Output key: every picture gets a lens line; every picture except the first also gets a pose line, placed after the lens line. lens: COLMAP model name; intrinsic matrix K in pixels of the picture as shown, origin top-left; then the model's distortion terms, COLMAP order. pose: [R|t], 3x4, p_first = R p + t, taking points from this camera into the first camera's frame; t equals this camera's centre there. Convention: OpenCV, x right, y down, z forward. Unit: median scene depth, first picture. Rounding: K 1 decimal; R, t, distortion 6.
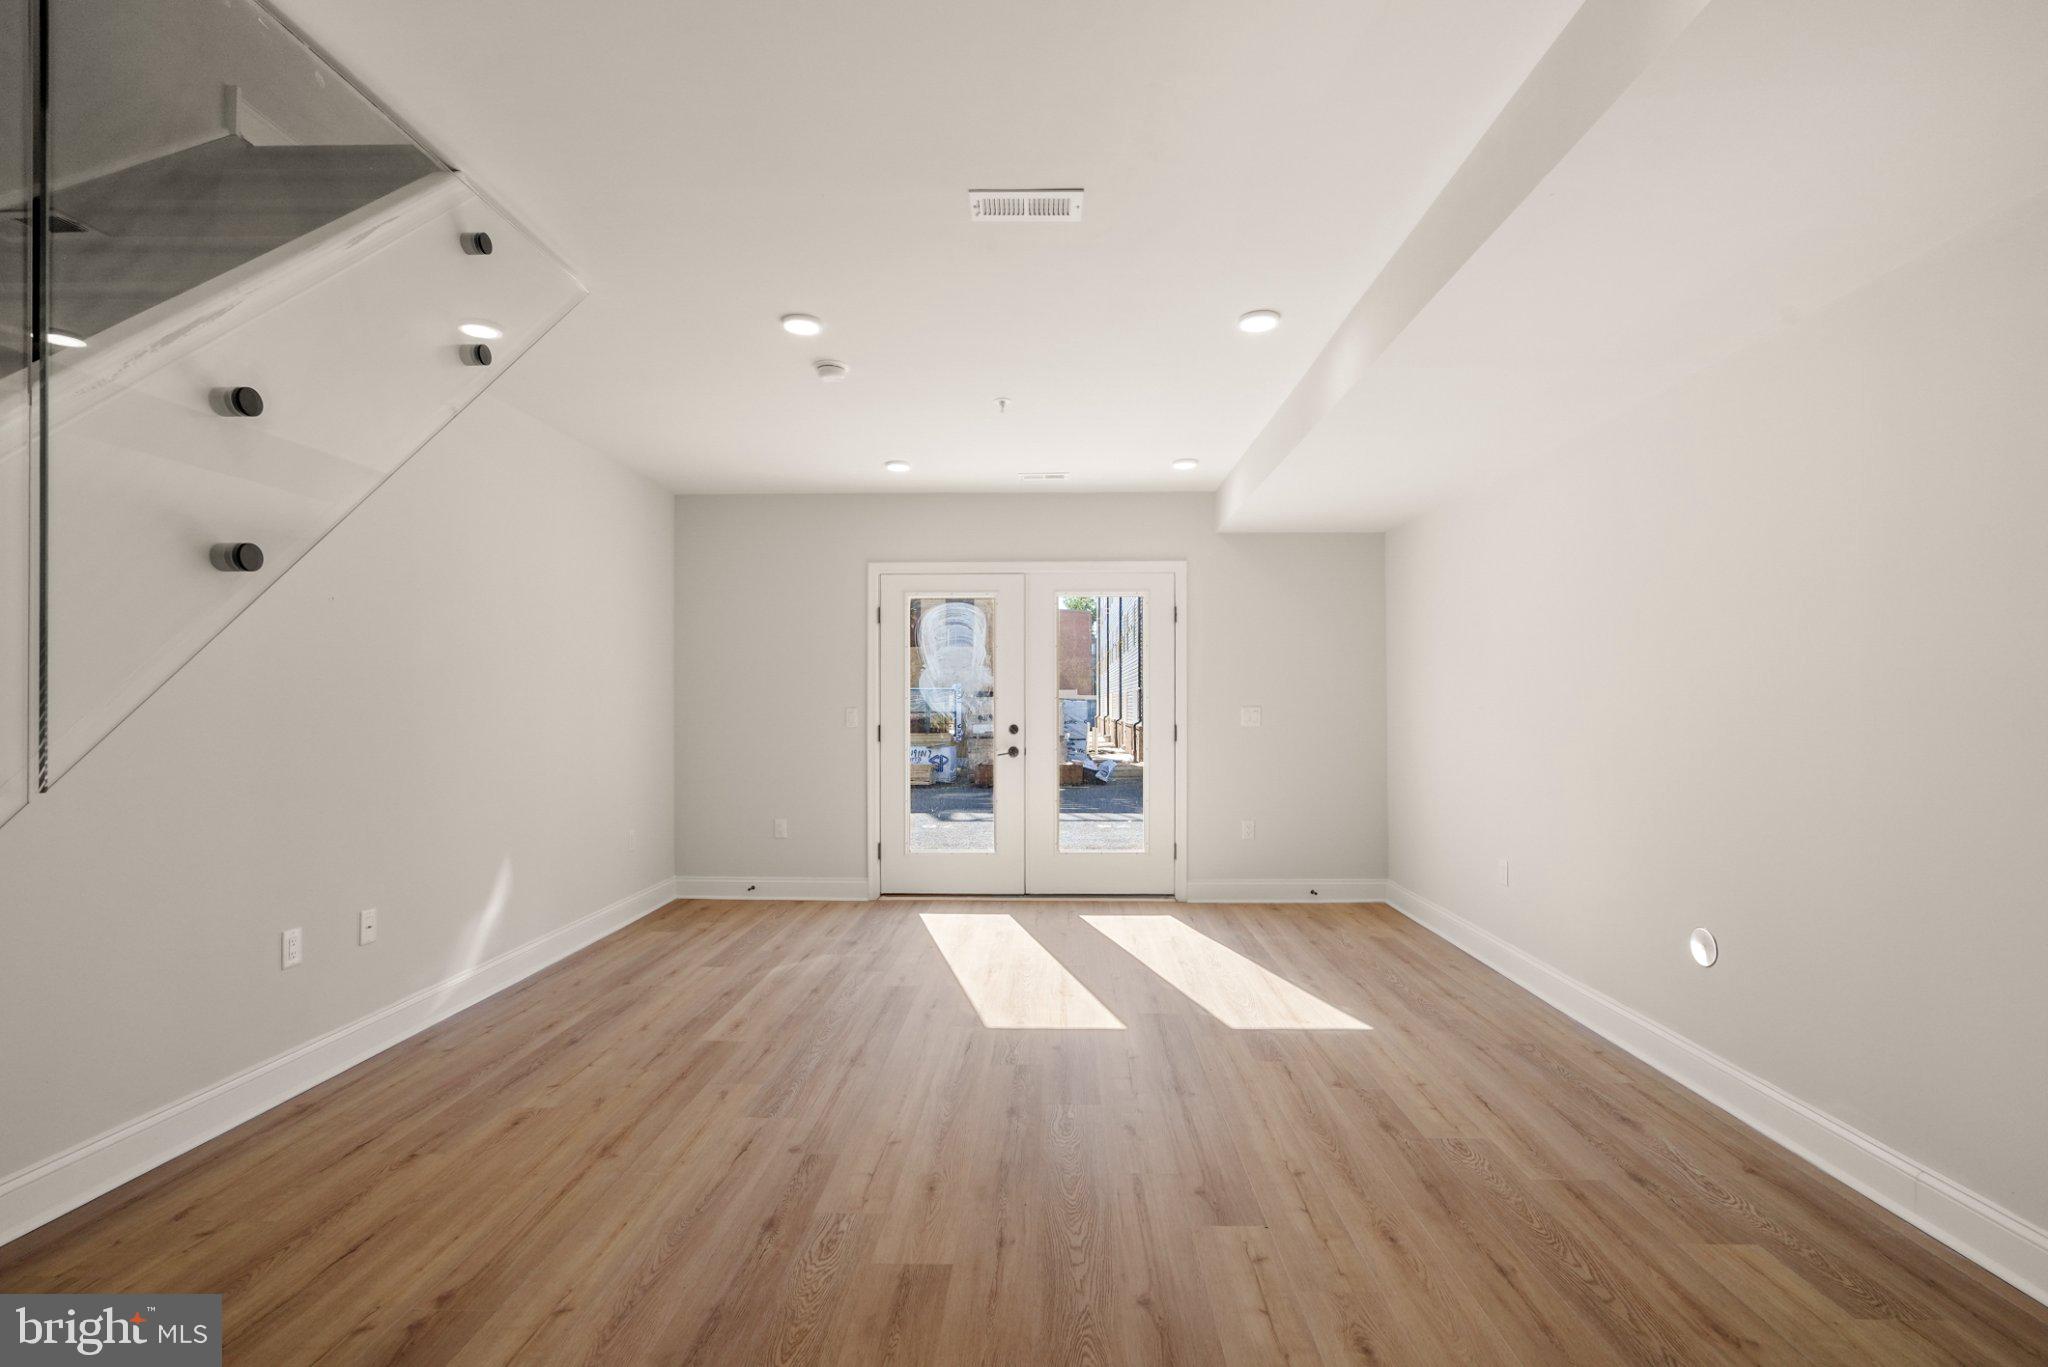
lens RADIAL K [[930.1, 0, 1034.1], [0, 930.1, 716.1], [0, 0, 1]] dist [-0.019350, 0.008641]
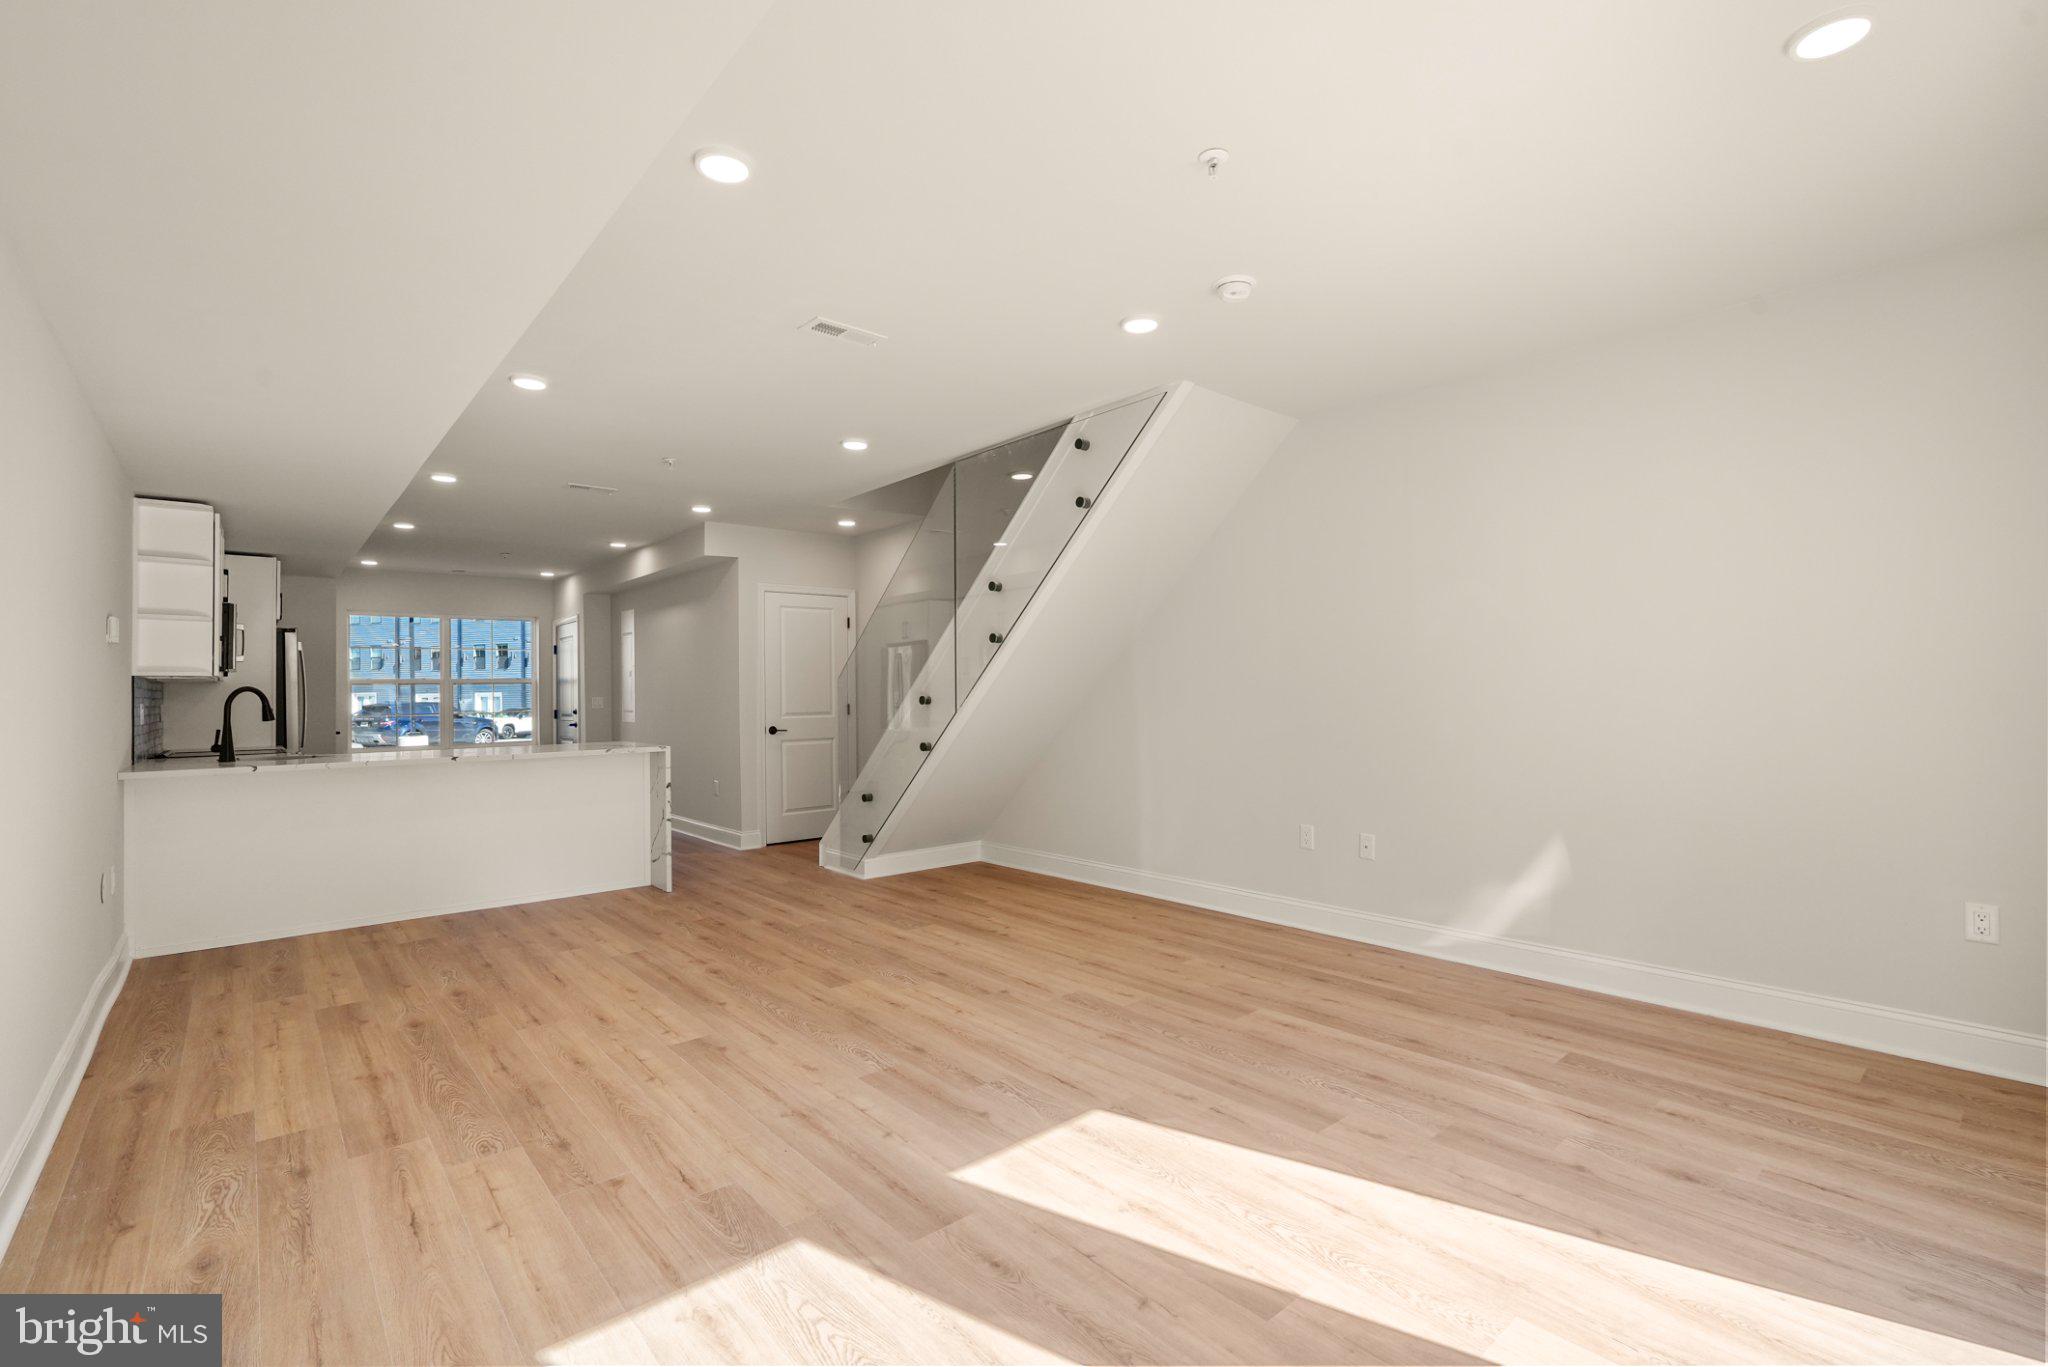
lens RADIAL K [[913.4, 0, 1024.0], [0, 913.4, 683.5], [0, 0, 1]] dist [-0.018502, 0.010614]
pose [[-0.741346, 0.007349, -0.671083, 0.516794], [0.007130, 0.999970, 0.003074, -0.015704], [0.671085, -0.002506, -0.741376, 1.590863]]
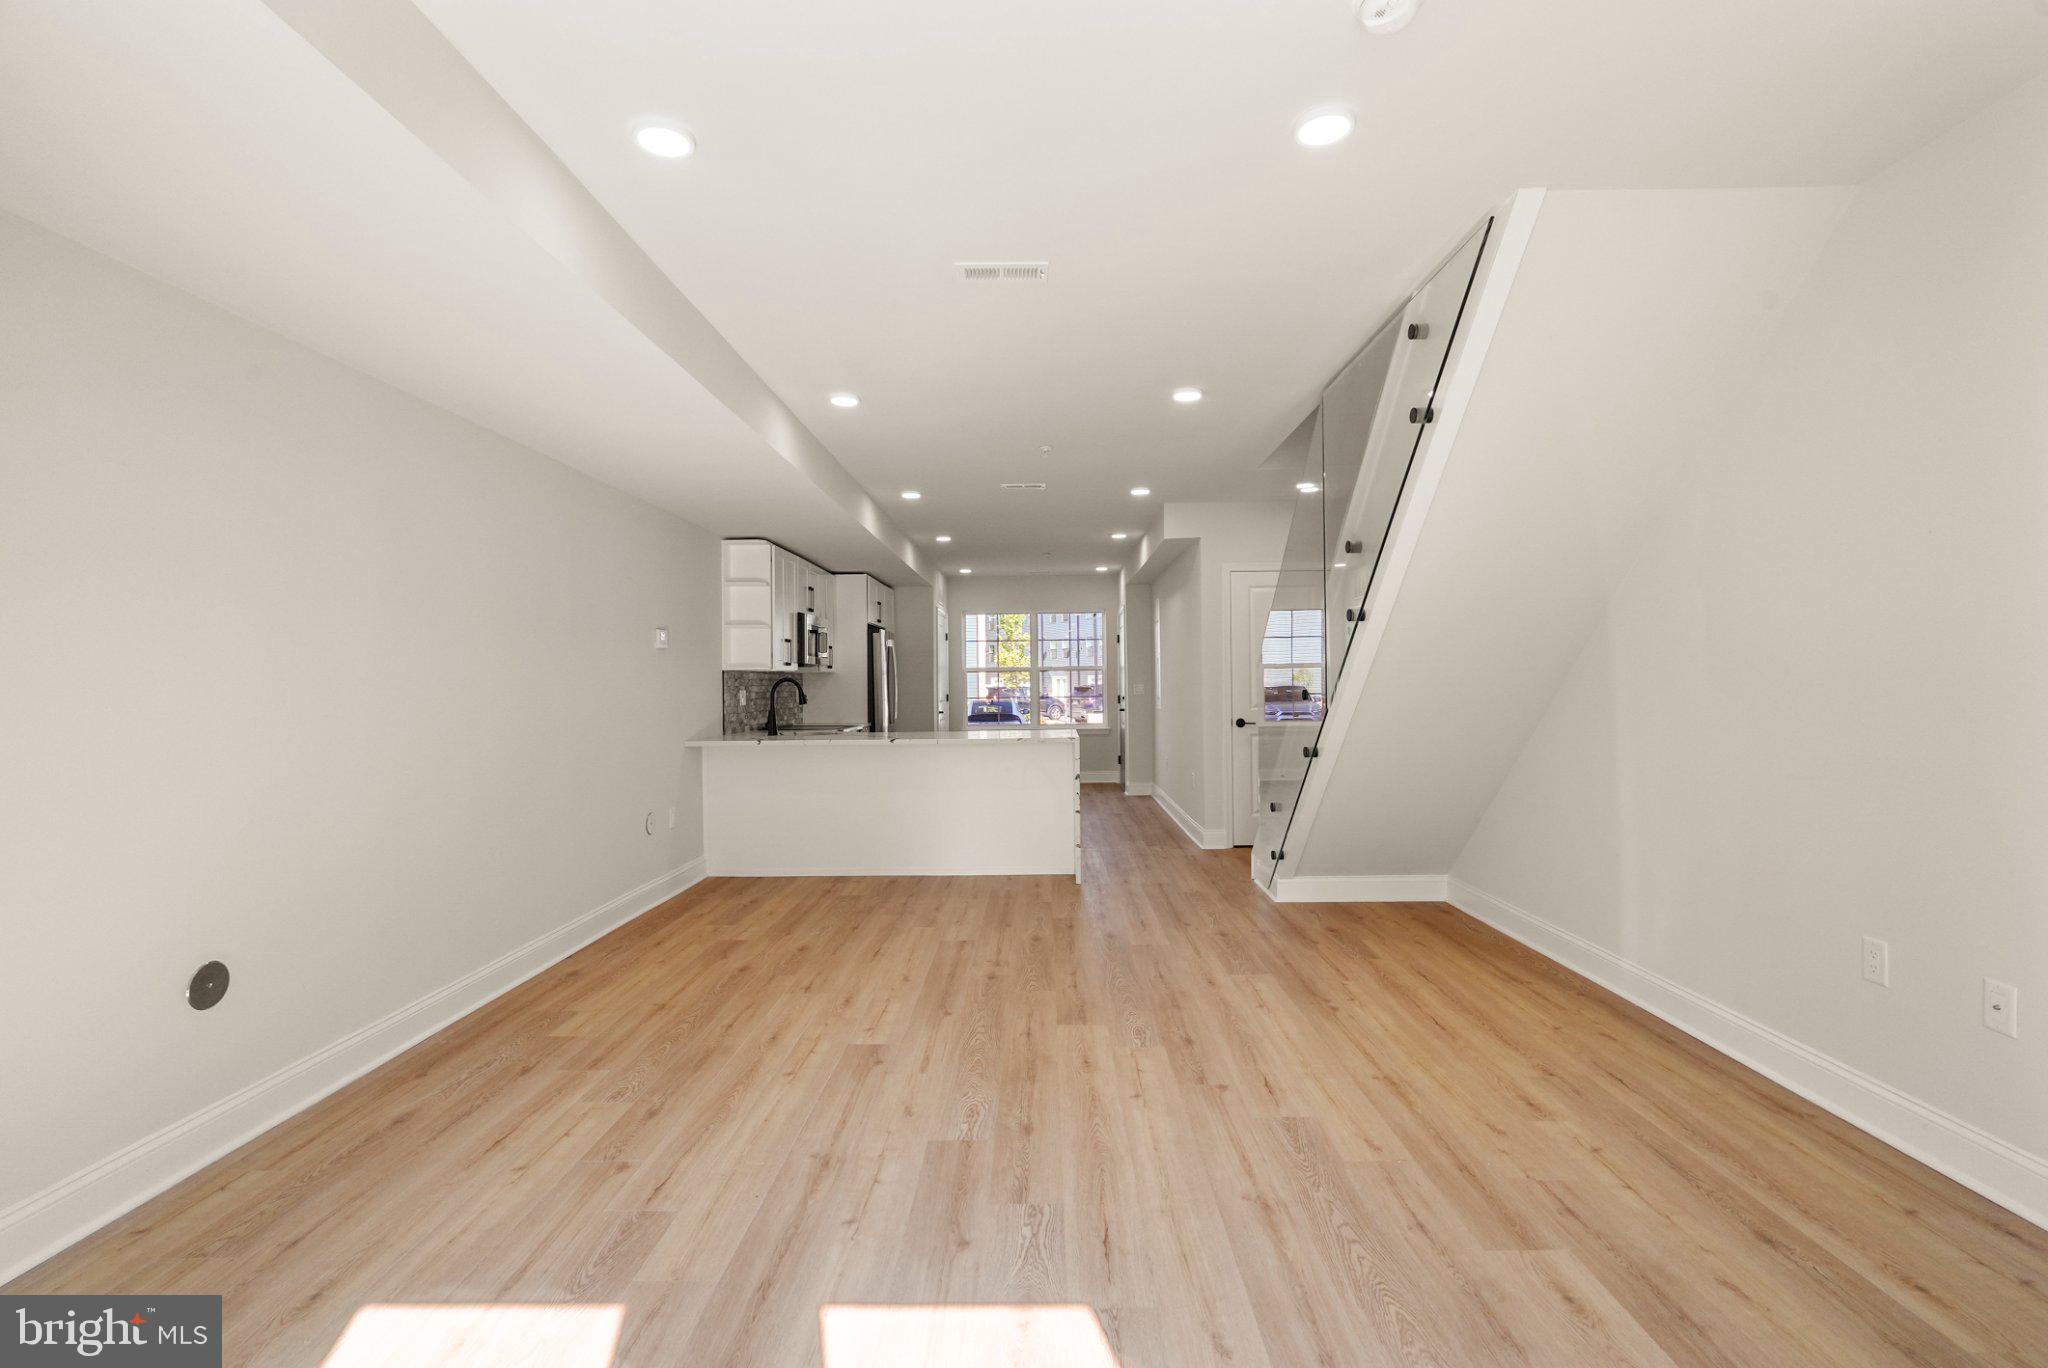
lens RADIAL K [[923.2, 0, 1028.6], [0, 923.2, 686.7], [0, 0, 1]] dist [-0.021129, 0.010559]
pose [[-0.999845, 0.014966, -0.009316, -0.018940], [0.014796, 0.999728, 0.018046, -0.024037], [0.009583, 0.017905, -0.999794, 1.590313]]
